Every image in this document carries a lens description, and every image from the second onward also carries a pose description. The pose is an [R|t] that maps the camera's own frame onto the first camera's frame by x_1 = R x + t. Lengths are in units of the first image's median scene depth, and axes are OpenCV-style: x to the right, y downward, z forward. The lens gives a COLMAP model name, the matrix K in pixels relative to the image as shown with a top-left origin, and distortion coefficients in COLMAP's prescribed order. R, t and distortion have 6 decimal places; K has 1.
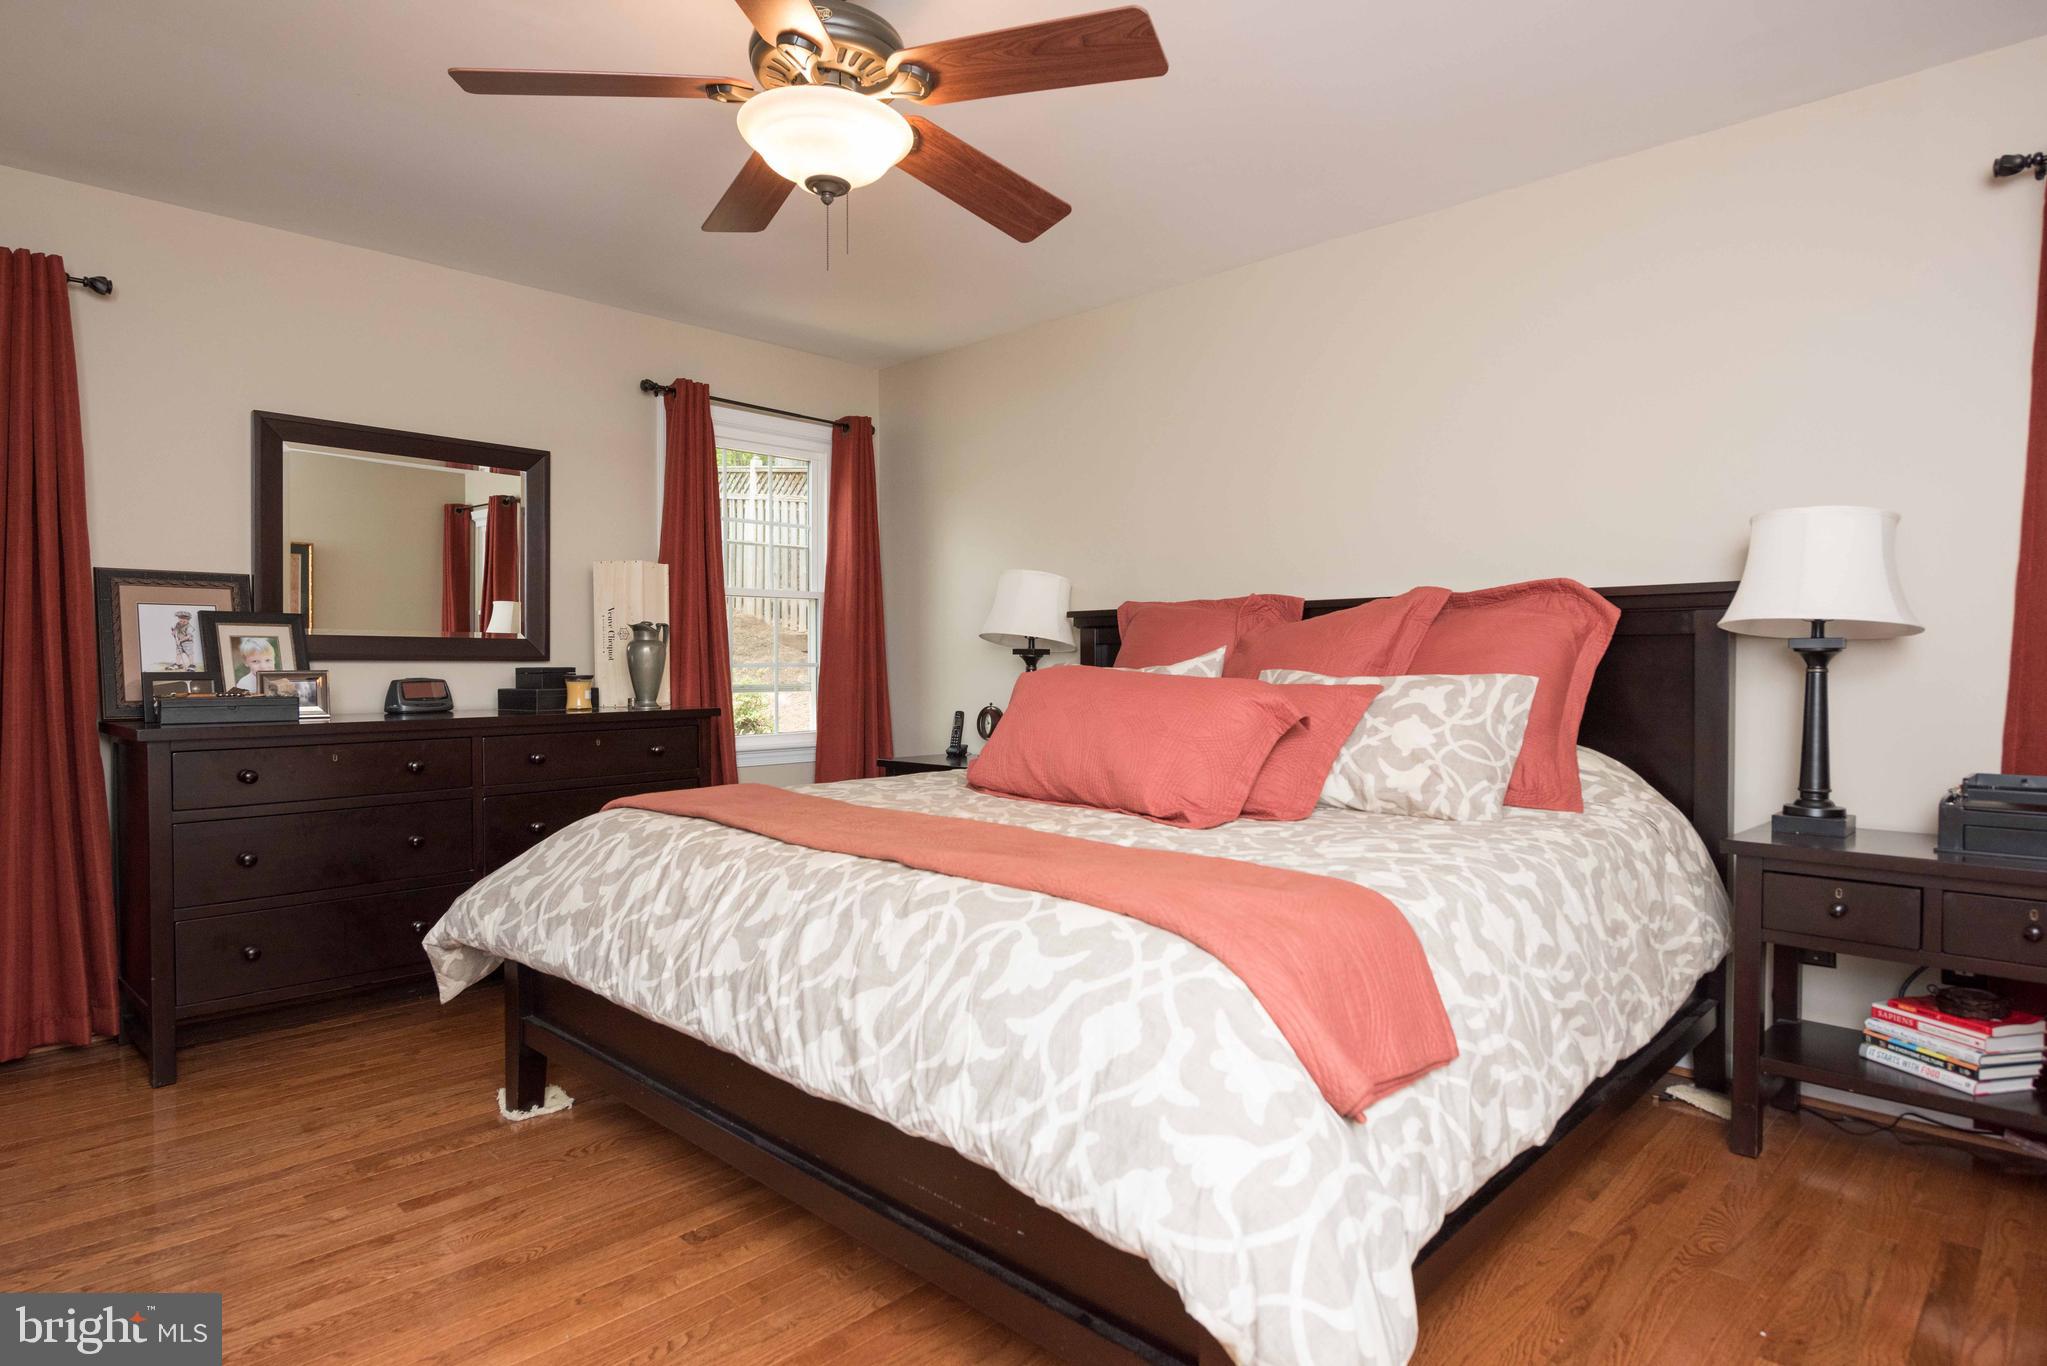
lens RADIAL K [[1128.6, 0, 1023.5], [0, 1128.6, 683.0], [0, 0, 1]] dist [-0.000914, -0.000070]
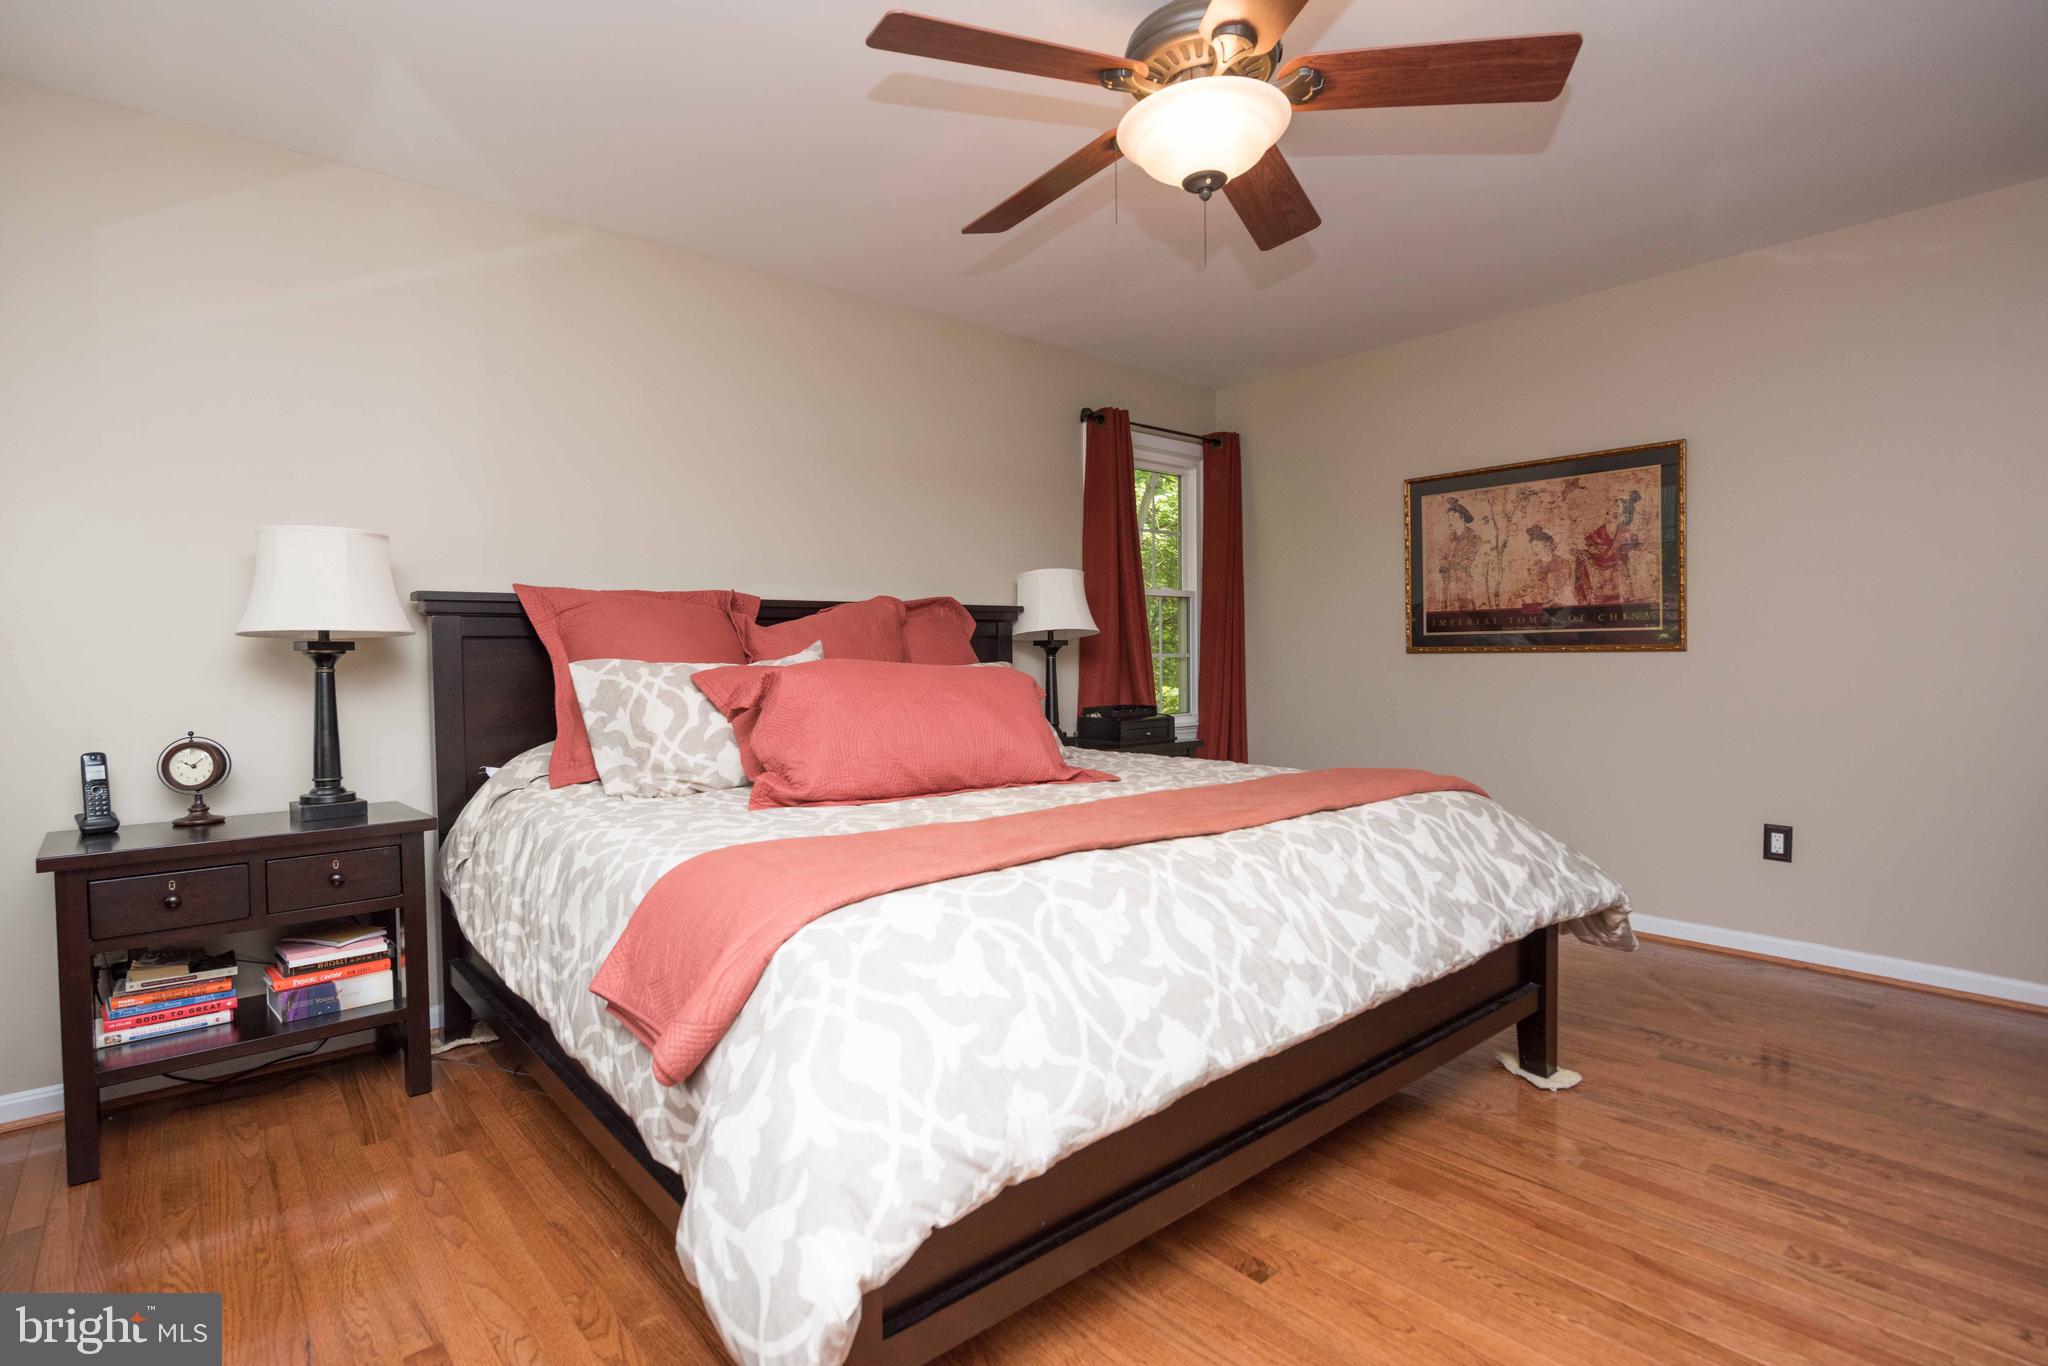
lens RADIAL K [[993.2, 0, 1024.0], [0, 993.2, 683.0], [0, 0, 1]] dist [0.001054, 0.000060]
pose [[0.093752, -0.031819, 0.995087, -0.926868], [0.035929, 0.998946, 0.028557, -0.017723], [-0.994947, 0.033075, 0.094796, 0.922999]]
